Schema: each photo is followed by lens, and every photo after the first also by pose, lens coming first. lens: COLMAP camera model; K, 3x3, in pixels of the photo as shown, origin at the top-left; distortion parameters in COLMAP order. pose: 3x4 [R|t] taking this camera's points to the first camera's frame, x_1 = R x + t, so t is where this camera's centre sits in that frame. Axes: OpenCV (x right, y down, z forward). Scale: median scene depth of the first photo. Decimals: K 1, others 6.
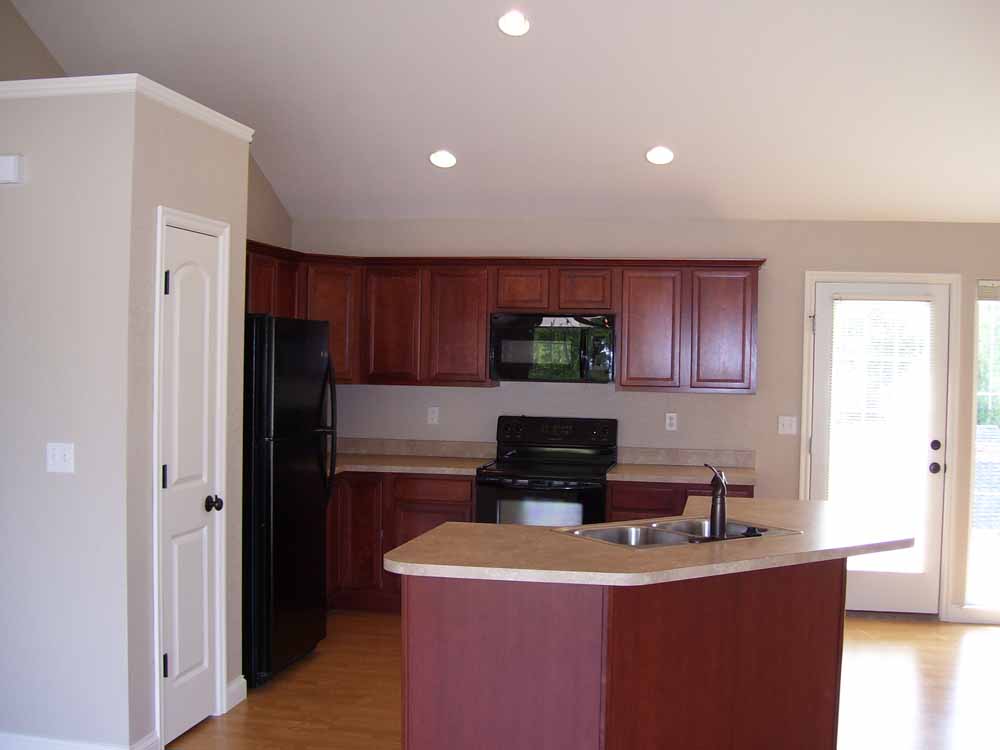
lens RADIAL K [[1118.5, 0, 500.0], [0, 1118.5, 375.0], [0, 0, 1]] dist [-0.071427, 0.011892]
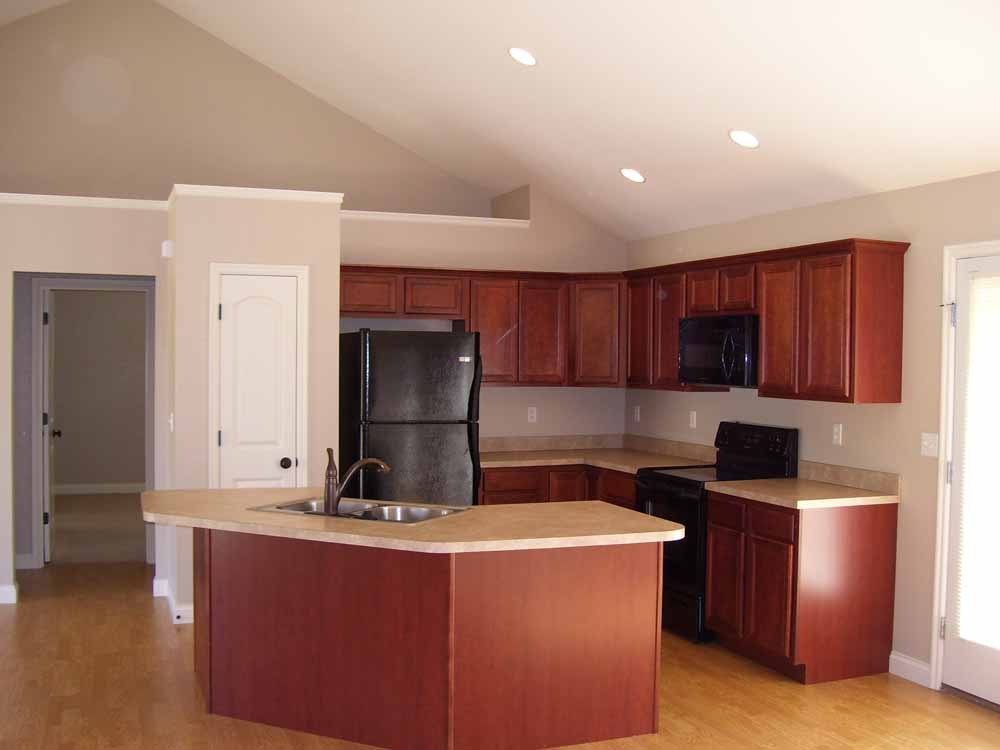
lens RADIAL K [[1118.5, 0, 500.0], [0, 1118.5, 375.0], [0, 0, 1]] dist [-0.071427, 0.011892]
pose [[0.525709, 0.001572, -0.850663, 0.768356], [-0.015543, 0.999849, -0.007758, 0.006651], [0.850523, 0.017300, 0.525654, 0.330368]]
